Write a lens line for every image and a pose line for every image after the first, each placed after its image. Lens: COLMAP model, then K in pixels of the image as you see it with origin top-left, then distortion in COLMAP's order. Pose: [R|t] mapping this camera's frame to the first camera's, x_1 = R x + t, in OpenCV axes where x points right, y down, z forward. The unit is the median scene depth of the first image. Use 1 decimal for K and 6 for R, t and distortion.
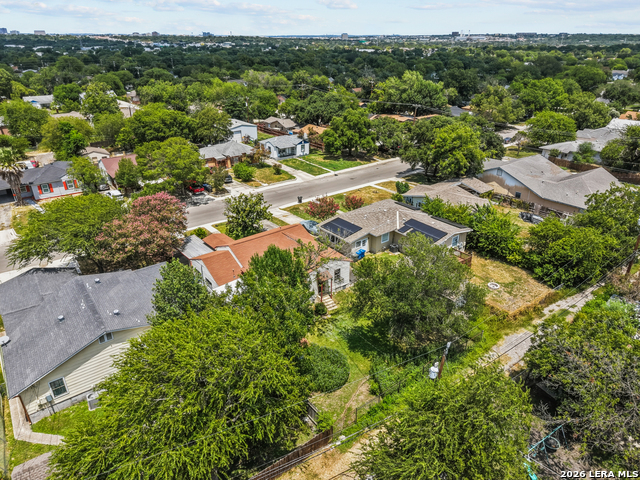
lens RADIAL K [[426.1, 0, 320.0], [0, 426.1, 240.0], [0, 0, 1]] dist [0.006141, -0.001628]
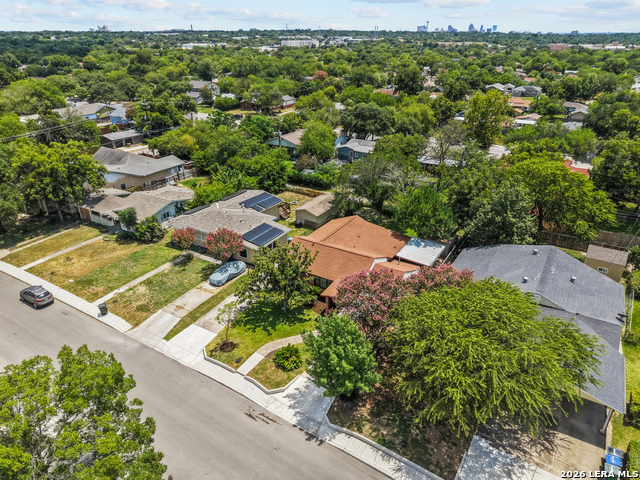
lens RADIAL K [[426.1, 0, 320.0], [0, 426.1, 240.0], [0, 0, 1]] dist [0.006141, -0.001628]
pose [[-0.348935, -0.408375, 0.843489, -0.694059], [0.404612, 0.746200, 0.528653, -0.408828], [-0.845301, 0.525752, -0.095142, 0.885143]]
